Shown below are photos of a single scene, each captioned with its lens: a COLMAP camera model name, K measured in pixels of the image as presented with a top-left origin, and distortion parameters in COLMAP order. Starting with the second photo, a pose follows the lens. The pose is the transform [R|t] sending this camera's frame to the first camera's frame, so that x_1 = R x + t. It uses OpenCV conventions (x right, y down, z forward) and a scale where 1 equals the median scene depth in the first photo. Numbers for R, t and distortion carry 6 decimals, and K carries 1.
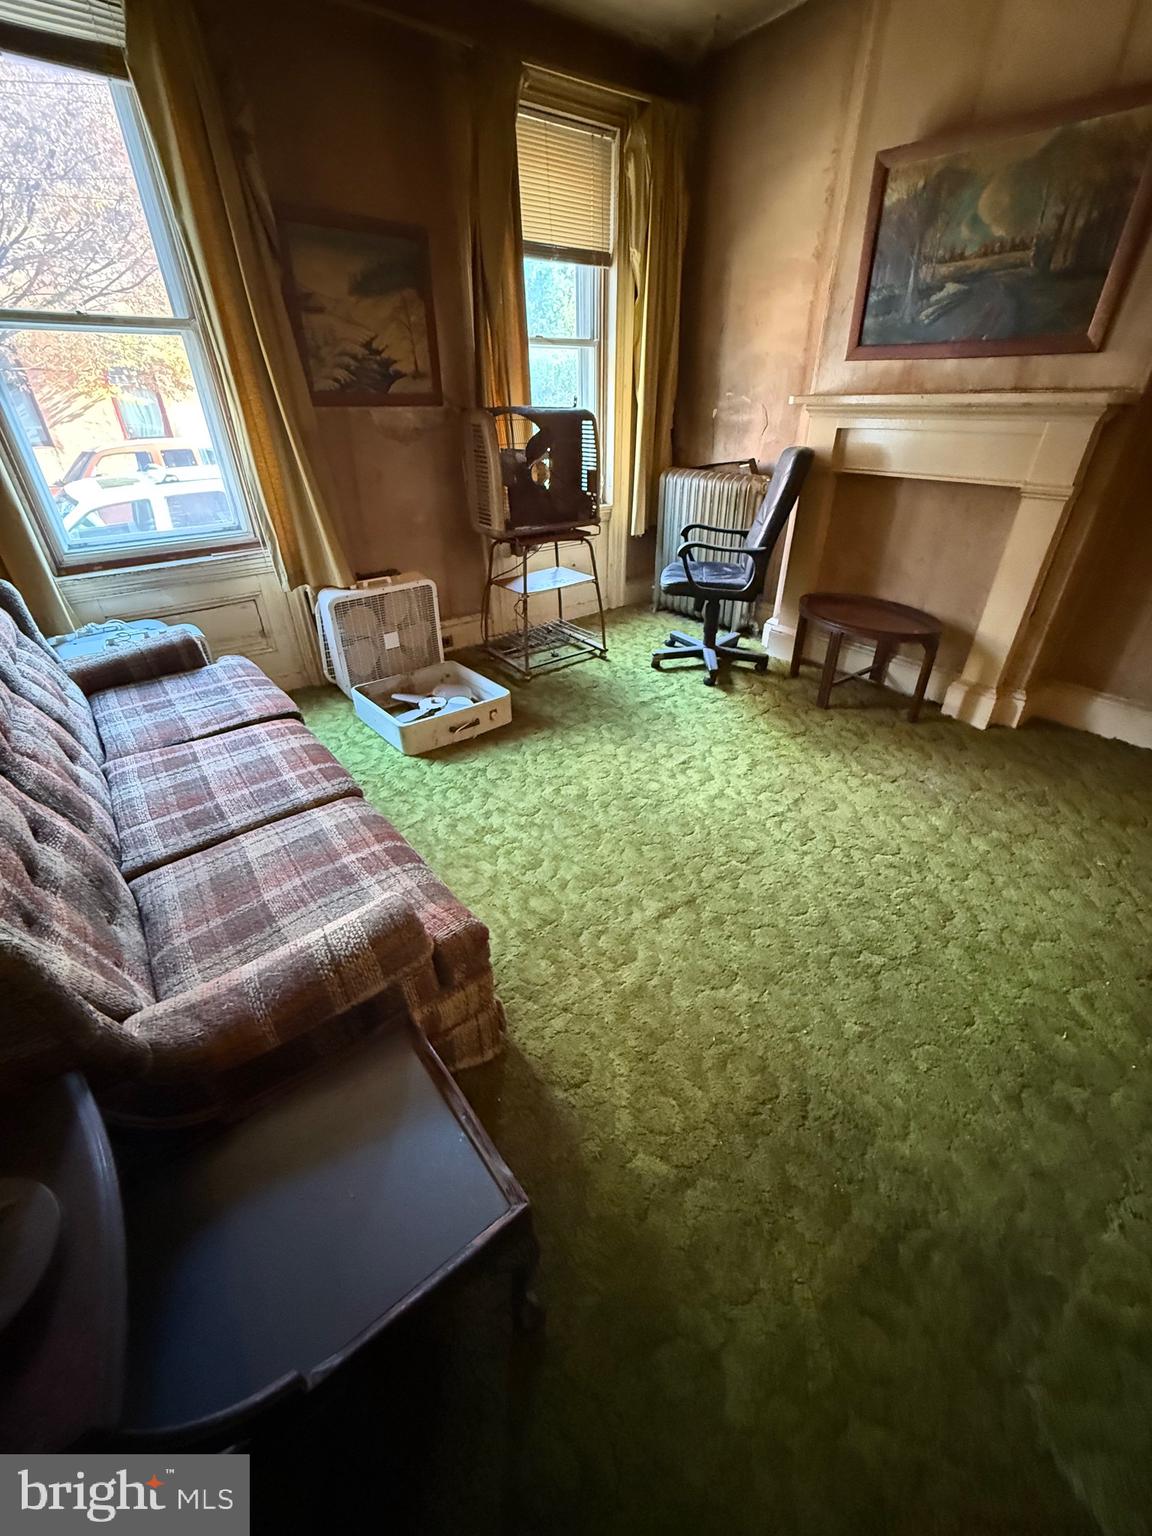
lens RADIAL K [[609.1, 0, 576.0], [0, 609.1, 768.0], [0, 0, 1]] dist [-0.000124, -0.000077]
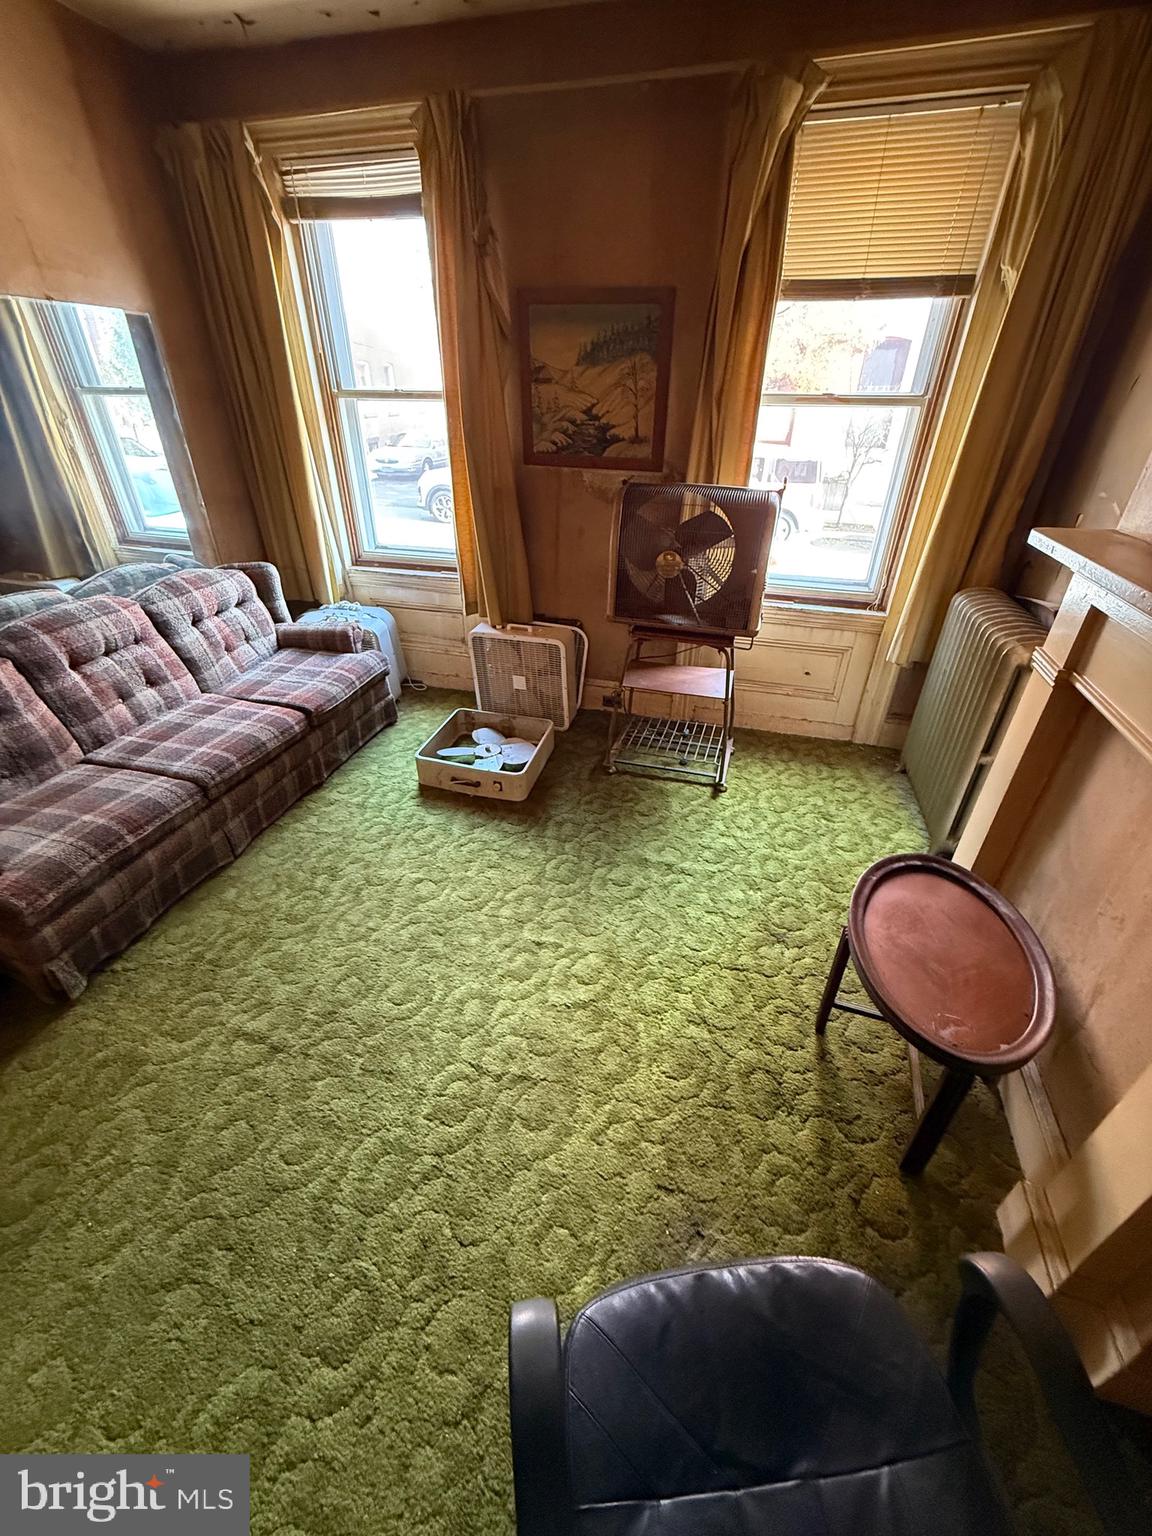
lens RADIAL K [[609.1, 0, 576.0], [0, 609.1, 768.0], [0, 0, 1]] dist [-0.000124, -0.000077]
pose [[0.583301, 0.435923, -0.685370, 0.643098], [-0.435291, 0.880153, 0.189348, -0.379475], [0.685771, 0.187889, 0.703147, 0.411691]]
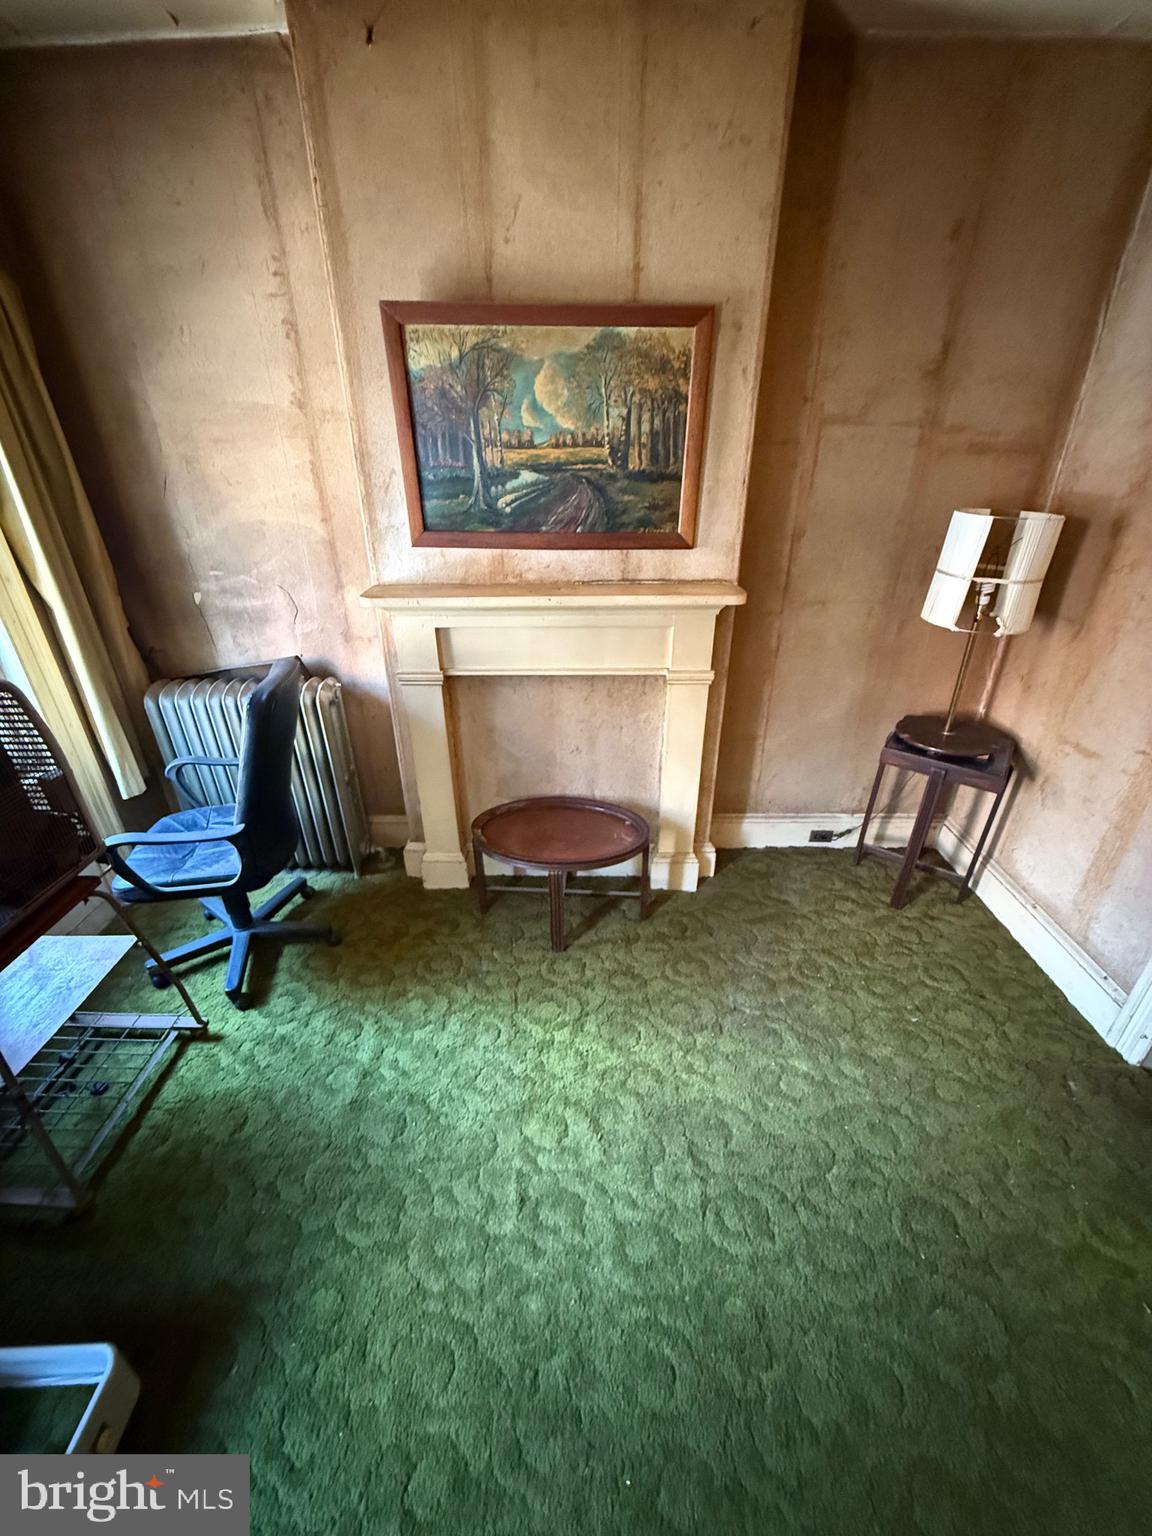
lens RADIAL K [[609.1, 0, 576.0], [0, 609.1, 768.0], [0, 0, 1]] dist [-0.000124, -0.000077]
pose [[0.622401, -0.358684, 0.695674, -0.061899], [0.408000, 0.907186, 0.102711, -0.442892], [-0.667947, 0.219908, 0.710976, 0.411268]]
